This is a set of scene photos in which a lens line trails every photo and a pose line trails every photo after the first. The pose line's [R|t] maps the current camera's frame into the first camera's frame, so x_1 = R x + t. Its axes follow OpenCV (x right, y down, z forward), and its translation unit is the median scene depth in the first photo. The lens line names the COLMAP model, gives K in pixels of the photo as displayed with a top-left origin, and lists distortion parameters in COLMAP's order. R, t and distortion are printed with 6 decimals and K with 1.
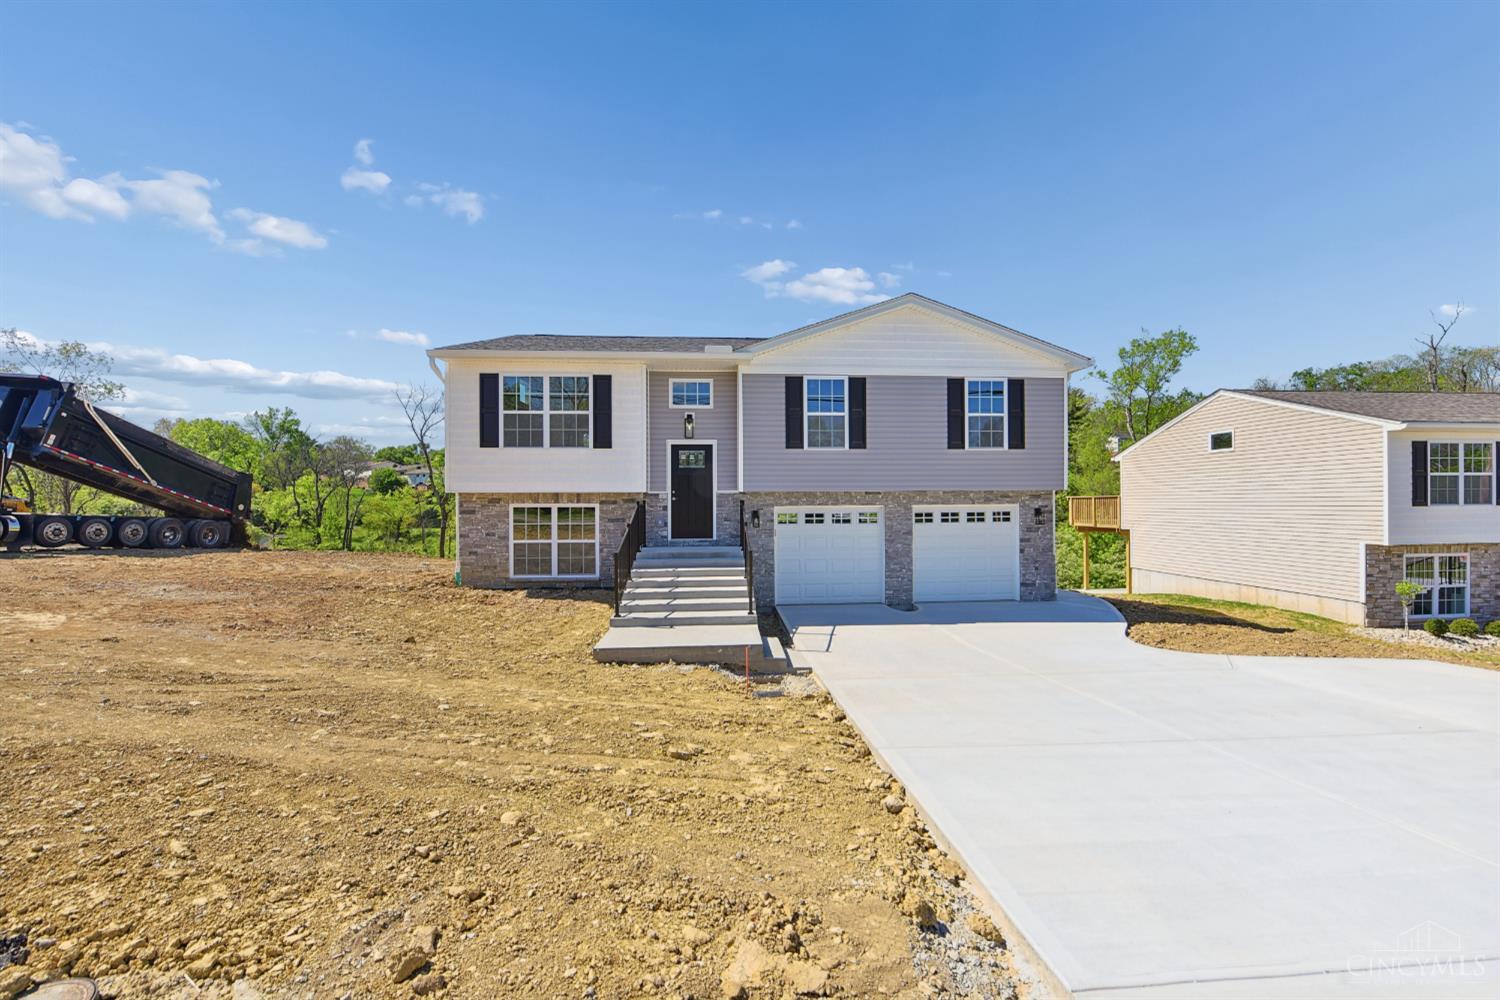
lens RADIAL K [[617.2, 0, 803.3], [0, 617.2, 511.1], [0, 0, 1]] dist [-0.012988, -0.002097]
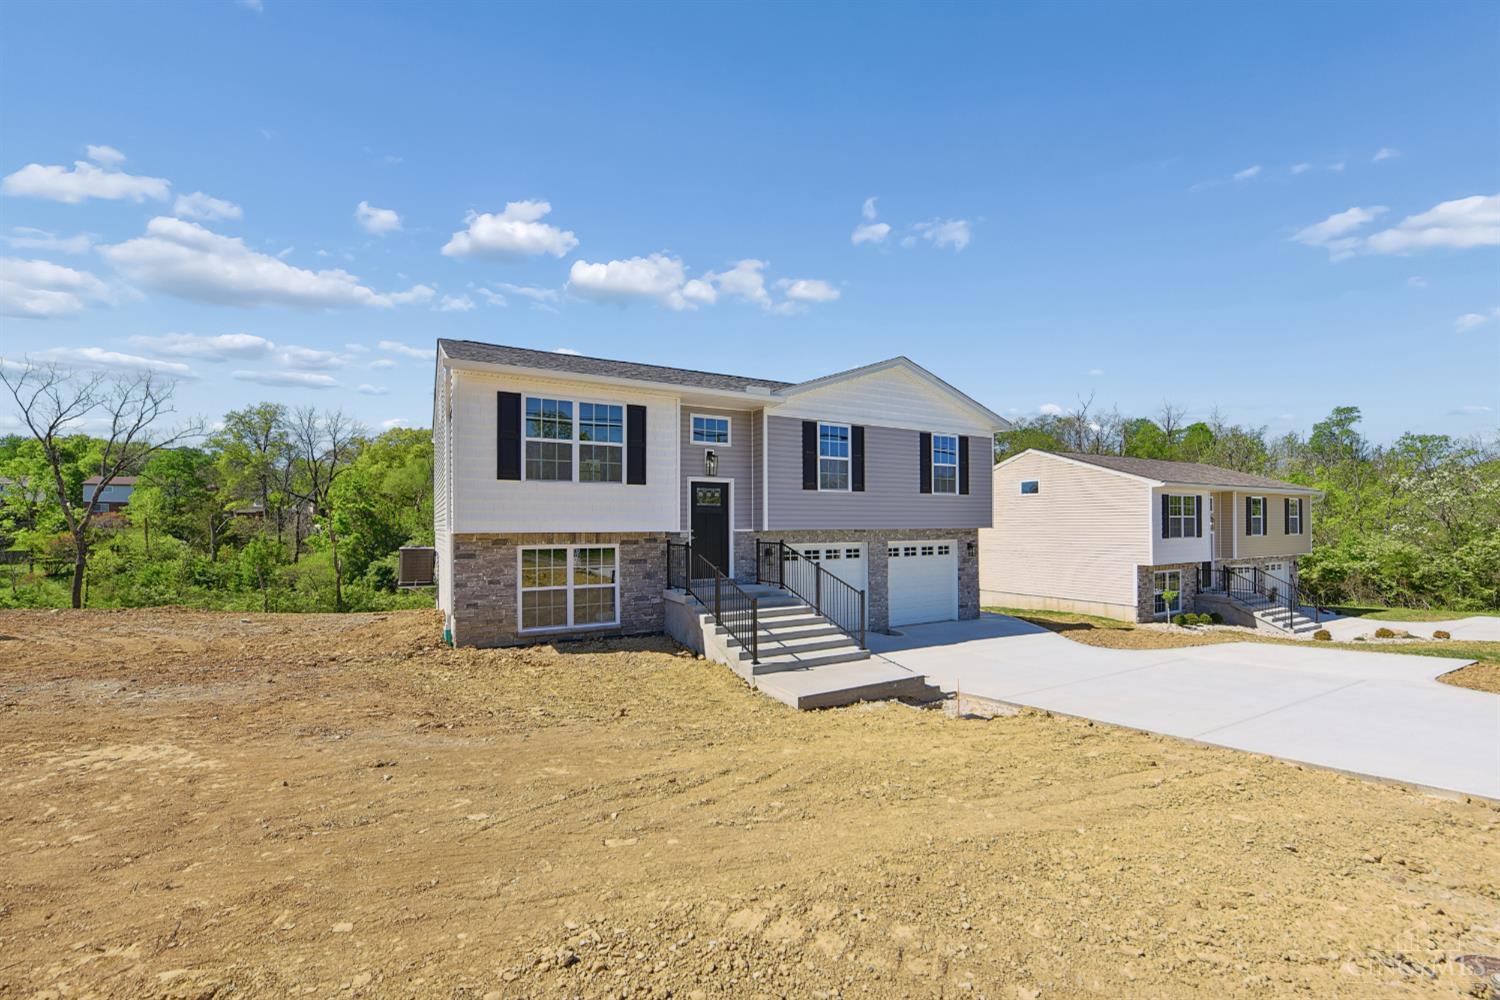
lens RADIAL K [[617.2, 0, 778.4], [0, 617.2, 528.0], [0, 0, 1]] dist [-0.012988, -0.002097]
pose [[0.901607, 0.000255, 0.432556, -0.506799], [0.003203, 0.999968, -0.007264, -0.027700], [-0.432545, 0.007935, 0.901578, 0.070690]]
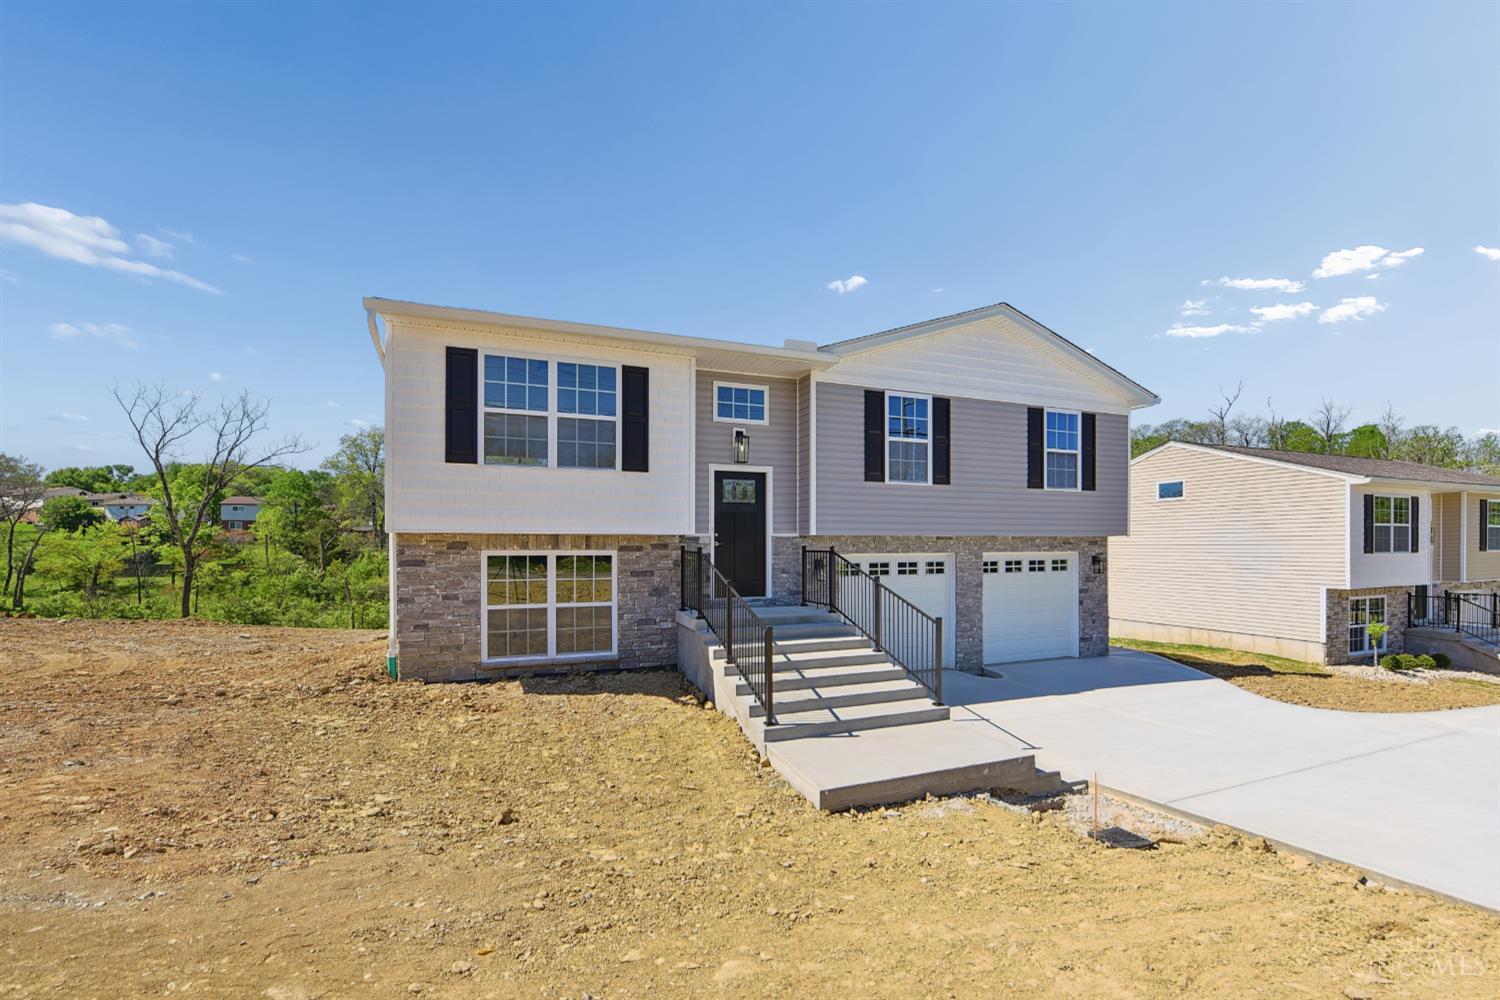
lens RADIAL K [[617.2, 0, 778.1], [0, 617.2, 553.6], [0, 0, 1]] dist [-0.012988, -0.002097]
pose [[0.957848, 0.000590, 0.287275, -0.352403], [-0.000757, 1.000000, 0.000469, -0.008374], [-0.287274, -0.000667, 0.957848, 0.268235]]
